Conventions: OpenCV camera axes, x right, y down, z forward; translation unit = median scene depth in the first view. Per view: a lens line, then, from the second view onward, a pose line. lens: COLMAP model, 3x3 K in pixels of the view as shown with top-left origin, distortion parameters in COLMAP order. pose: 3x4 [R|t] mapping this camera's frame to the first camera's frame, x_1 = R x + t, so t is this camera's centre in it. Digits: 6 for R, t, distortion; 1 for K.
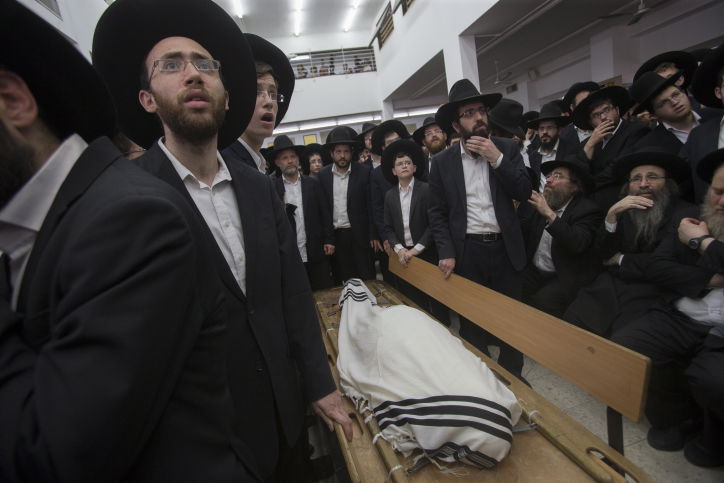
lens RADIAL K [[349.5, 0, 362.0], [0, 349.5, 241.5], [0, 0, 1]] dist [-0.037962, 0.000169]
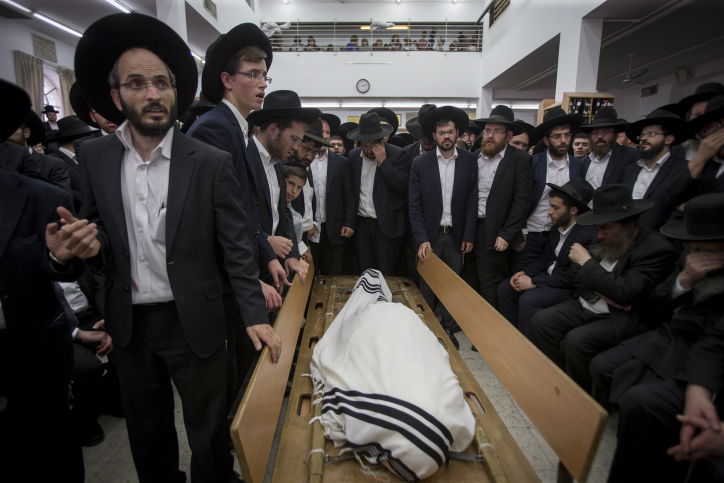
lens RADIAL K [[386.6, 0, 362.0], [0, 386.6, 241.5], [0, 0, 1]] dist [-0.003545, 0.000495]
pose [[0.961813, 0.198876, -0.188053, 0.229177], [-0.196065, 0.980014, 0.033624, 0.006415], [0.190981, 0.004530, 0.981583, -0.046054]]
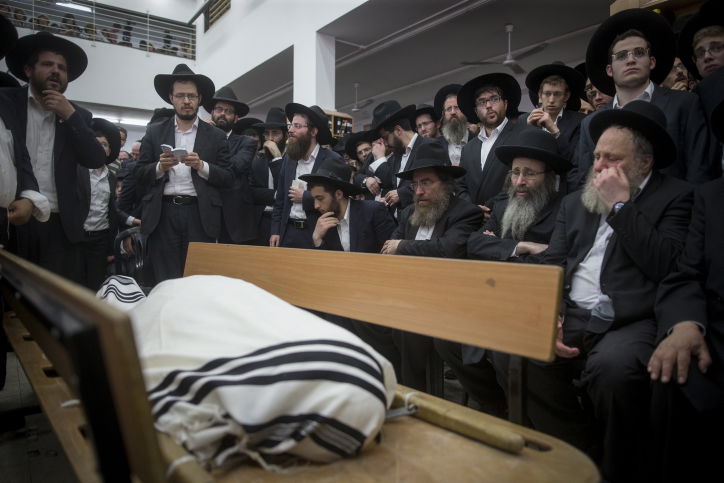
lens RADIAL K [[508.6, 0, 373.8], [0, 508.6, 230.1], [0, 0, 1]] dist [-0.035910, -0.000261]
pose [[0.897859, 0.153575, 0.412631, -0.005912], [-0.062131, 0.972010, -0.226575, 0.350250], [-0.435878, 0.177795, 0.882269, 0.108356]]
